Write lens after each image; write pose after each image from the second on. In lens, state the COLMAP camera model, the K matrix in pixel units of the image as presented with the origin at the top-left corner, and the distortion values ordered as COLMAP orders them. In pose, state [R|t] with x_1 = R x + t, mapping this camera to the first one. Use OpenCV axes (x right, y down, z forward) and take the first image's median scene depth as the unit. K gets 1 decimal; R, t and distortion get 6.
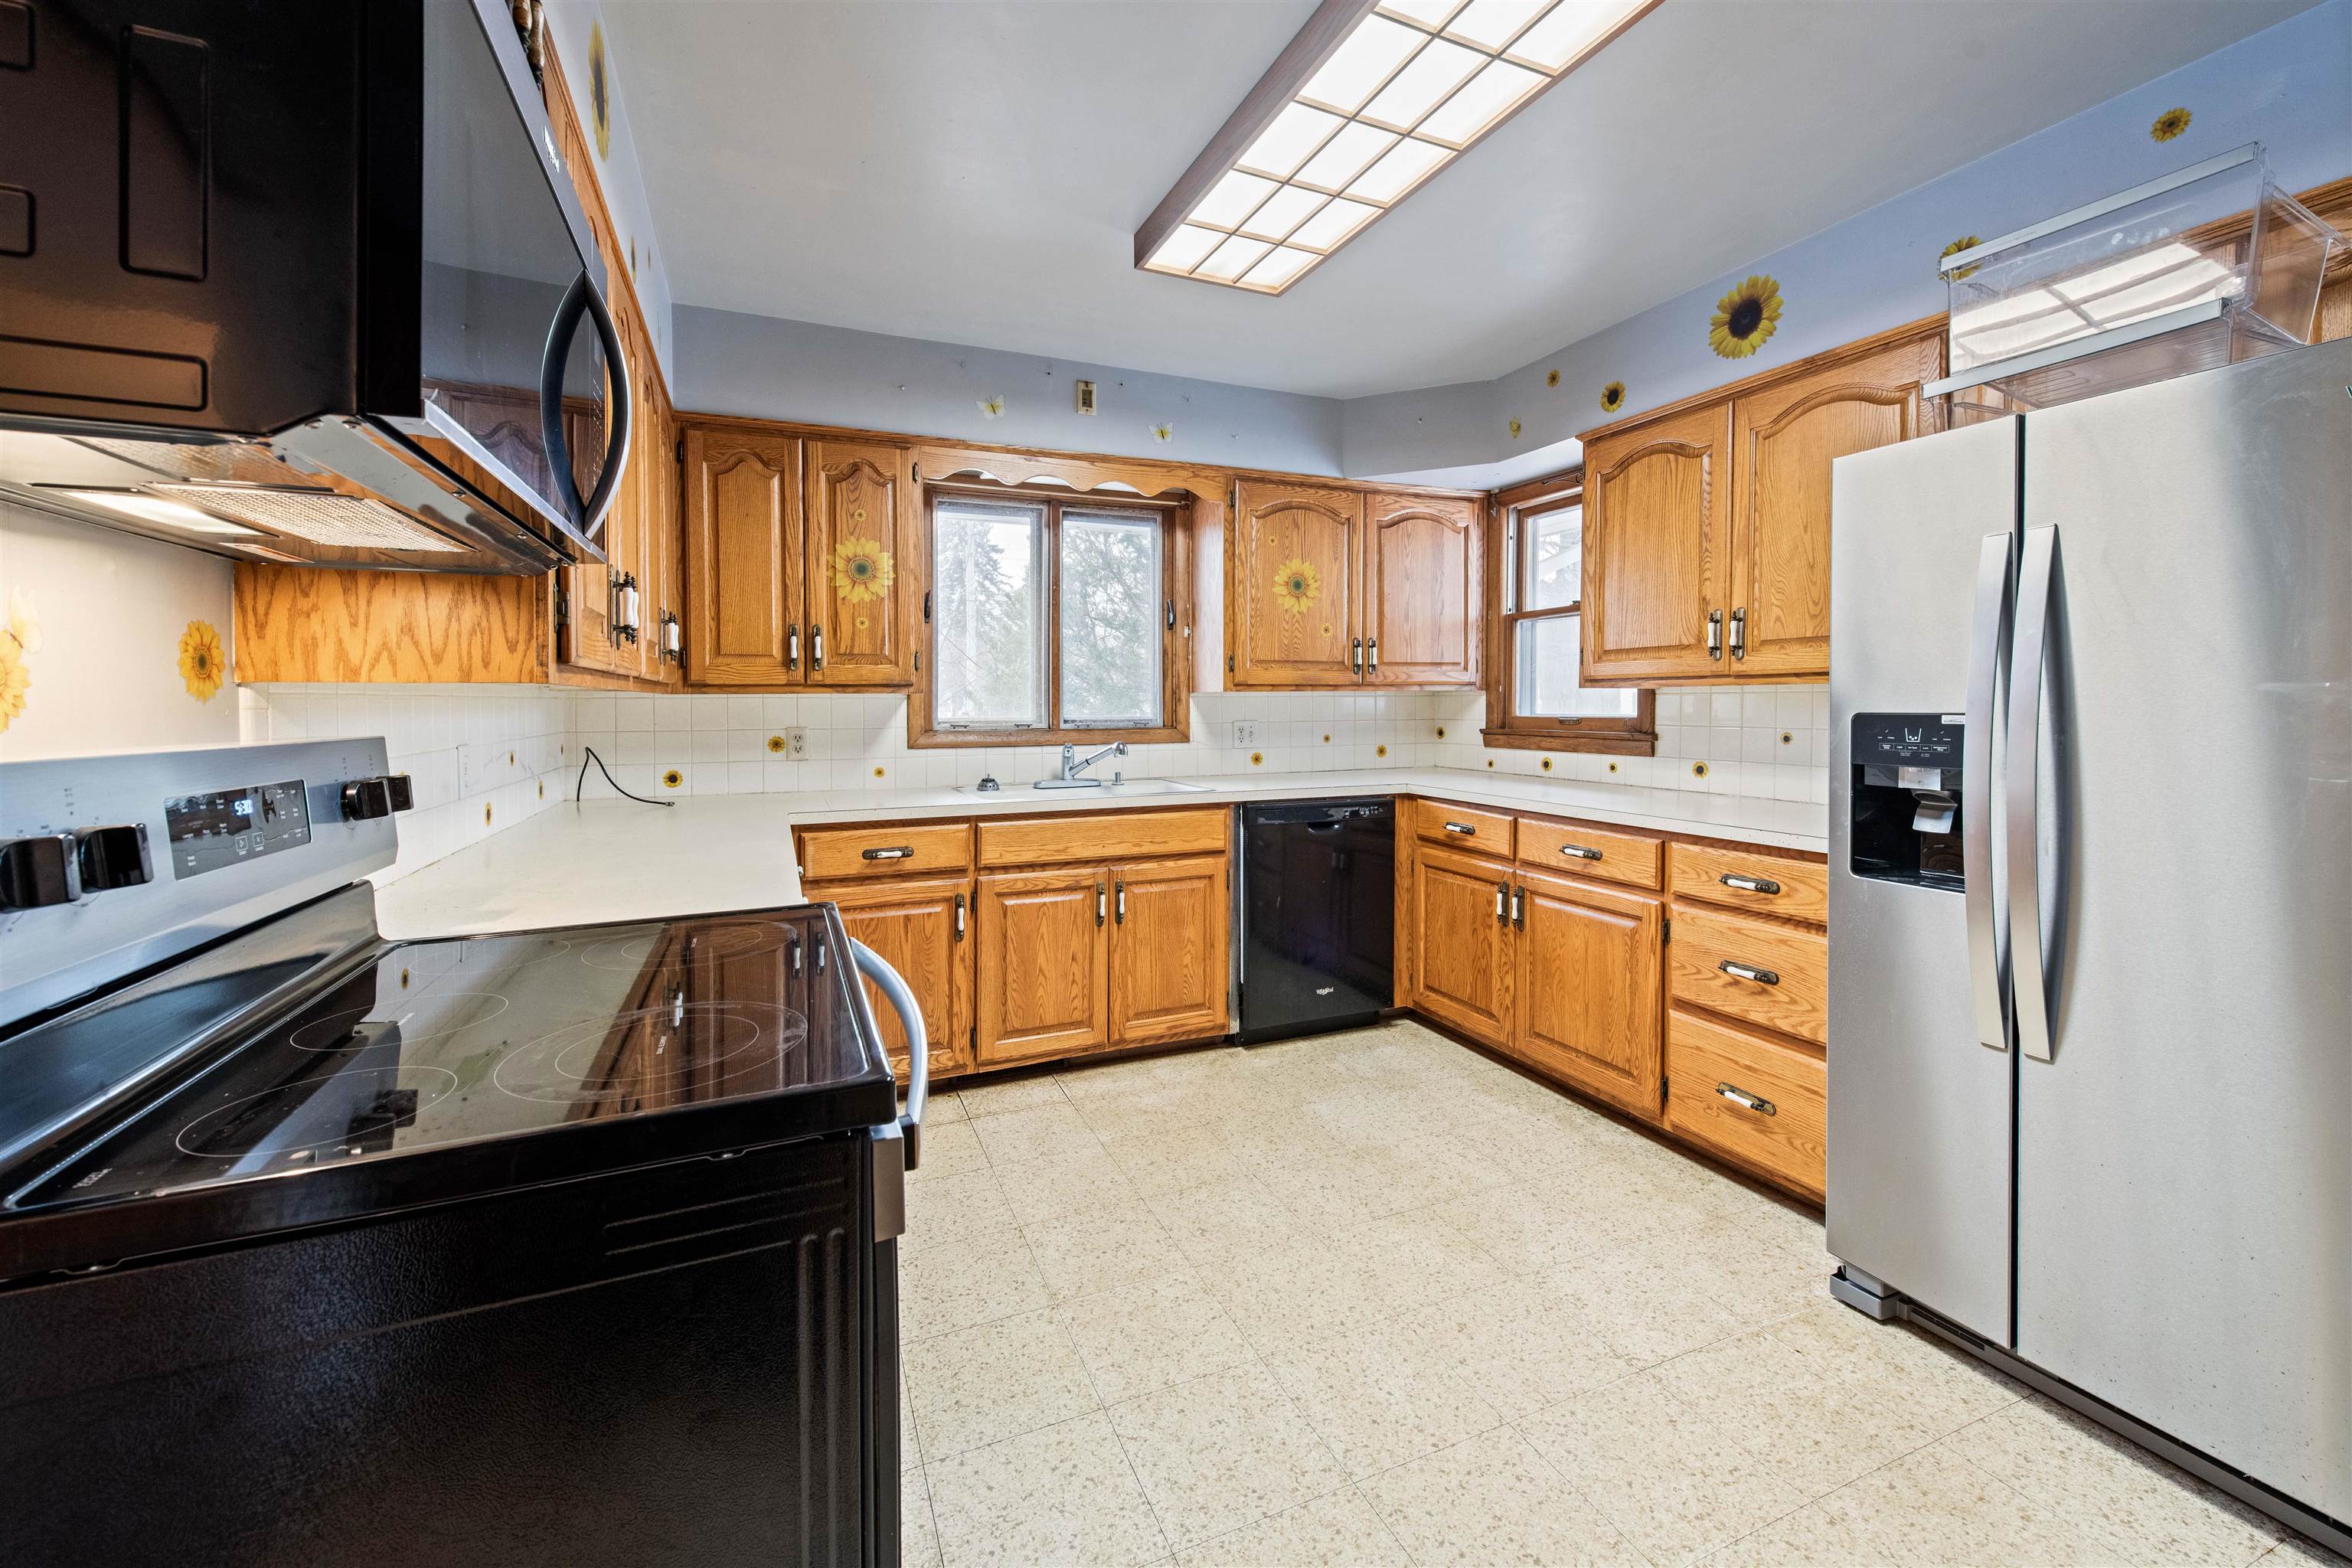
lens RADIAL K [[945.2, 0, 1177.3], [0, 945.2, 707.8], [0, 0, 1]] dist [0.000644, -0.000013]
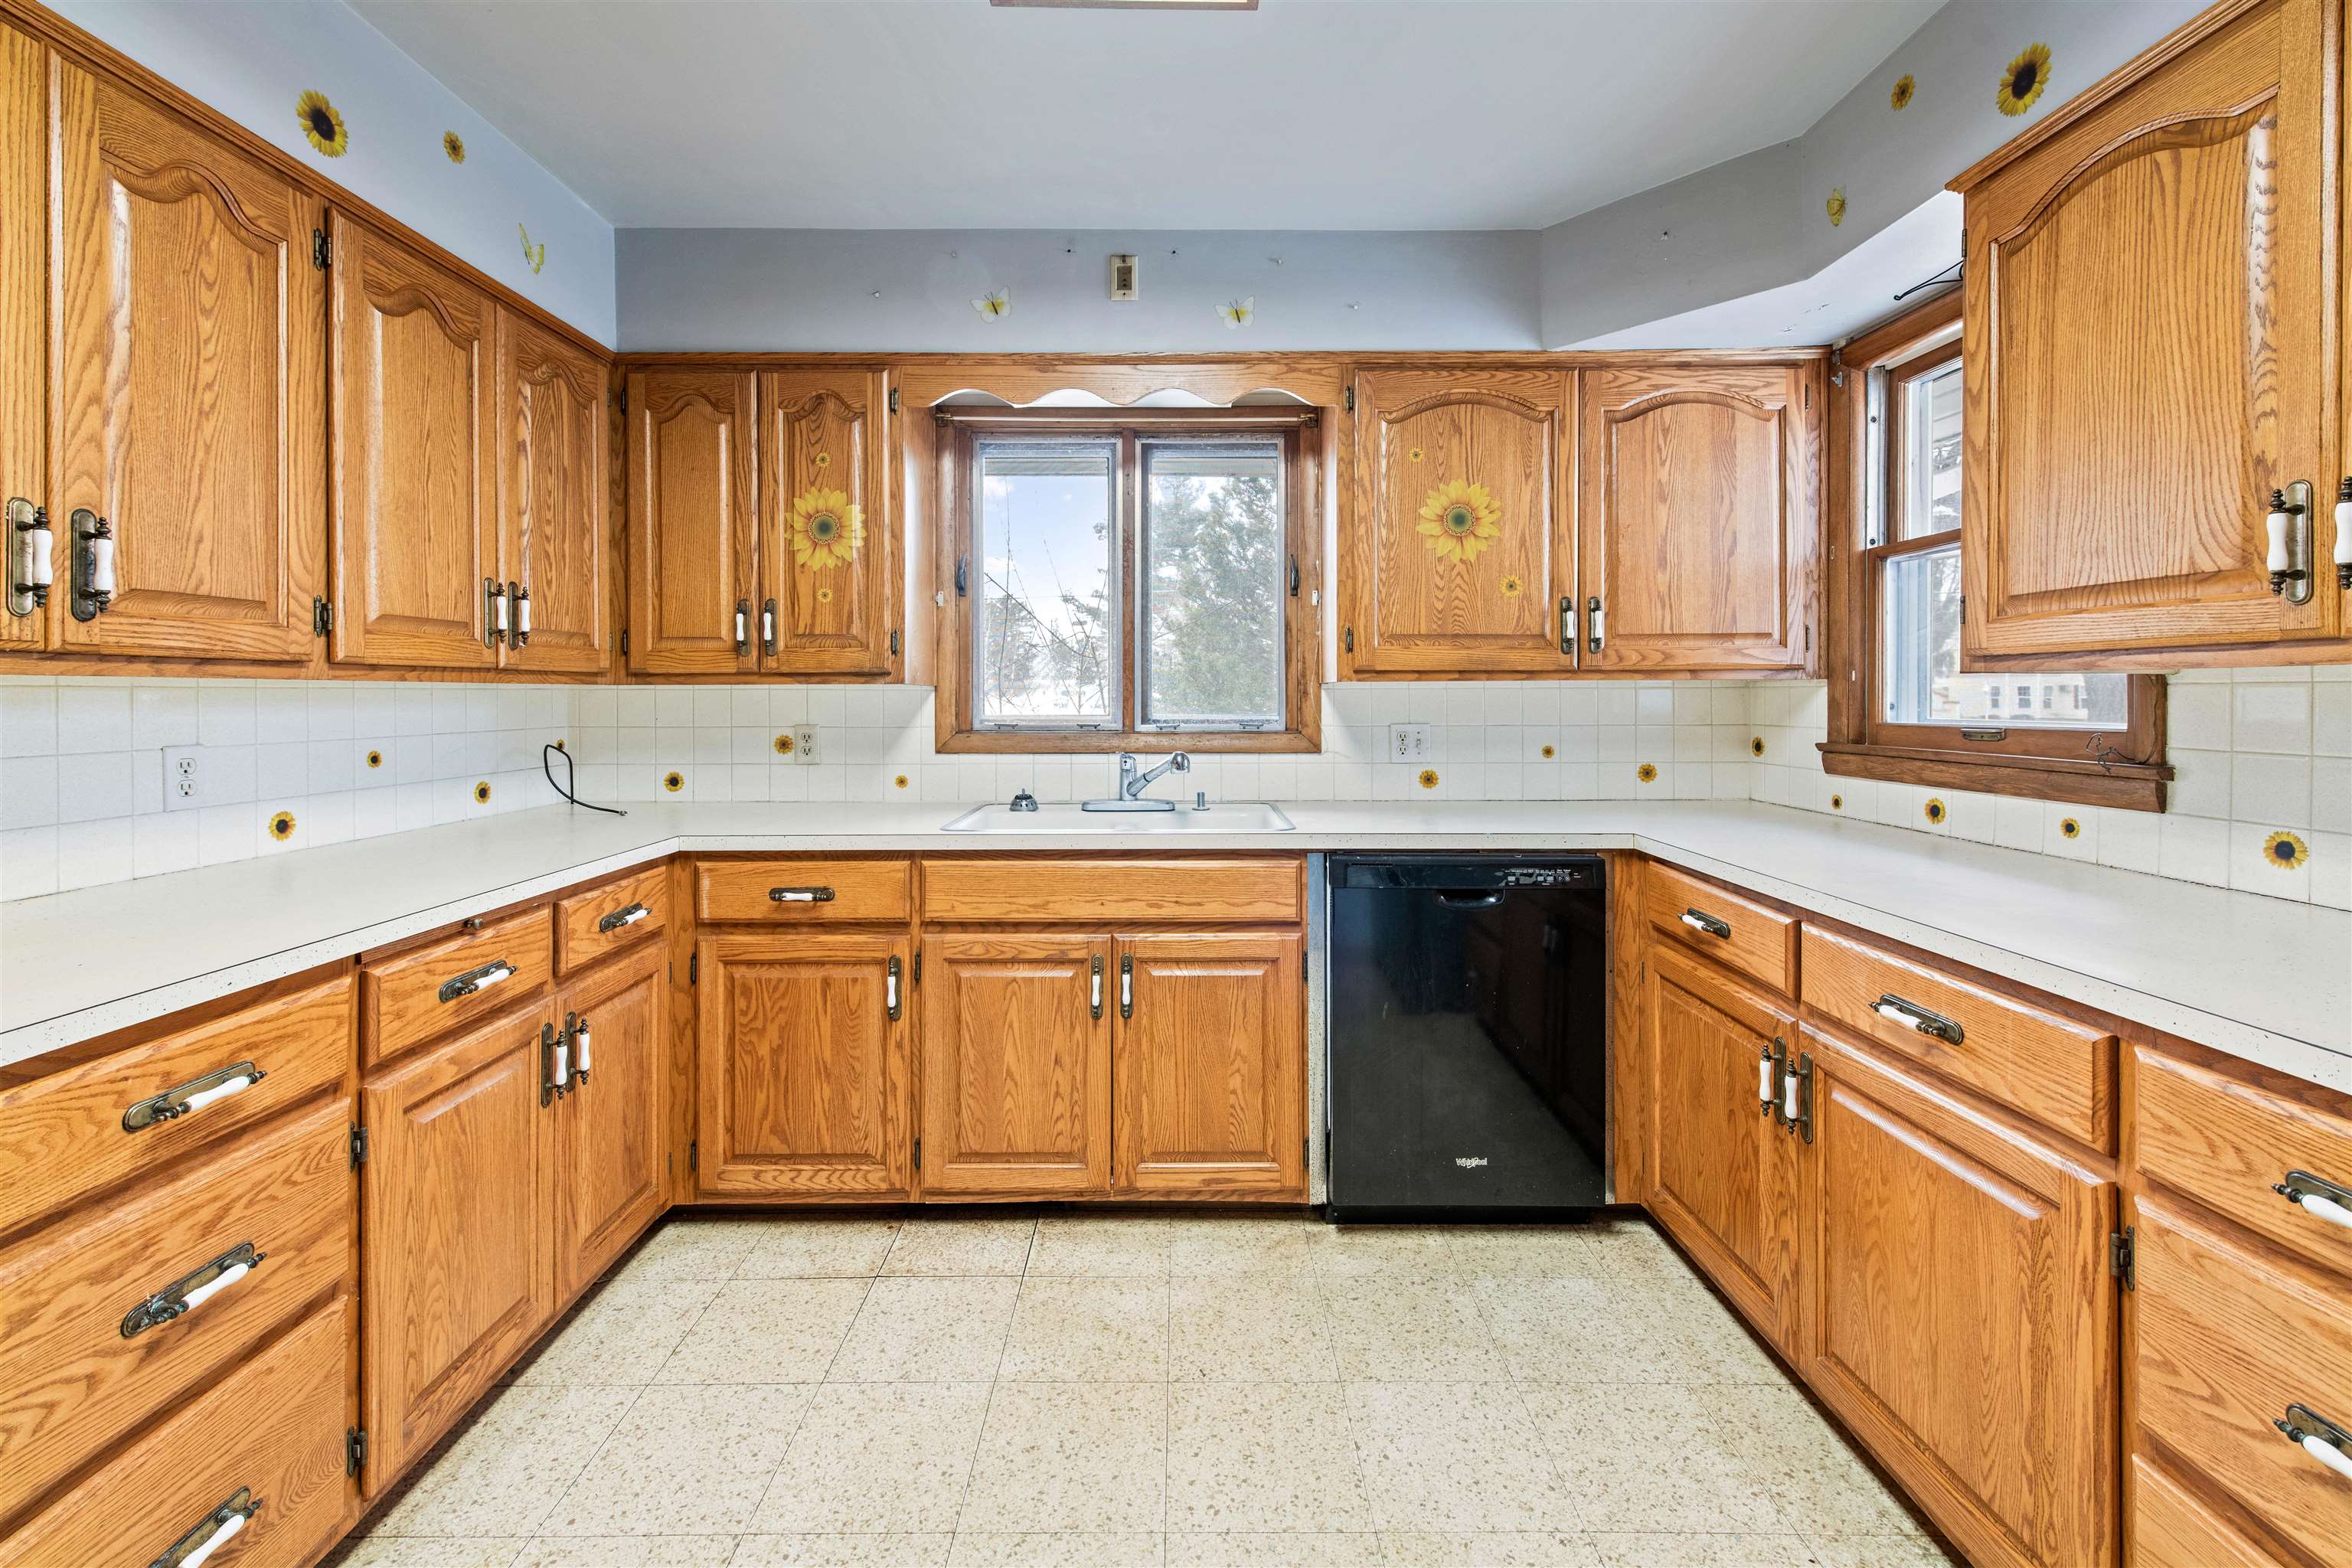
lens RADIAL K [[962.7, 0, 1173.2], [0, 962.7, 681.8], [0, 0, 1]] dist [0.007968, -0.004901]
pose [[0.919050, -0.001250, -0.394138, 0.239082], [-0.005751, 0.999846, -0.016580, -0.005108], [0.394098, 0.017505, 0.918902, 0.352168]]
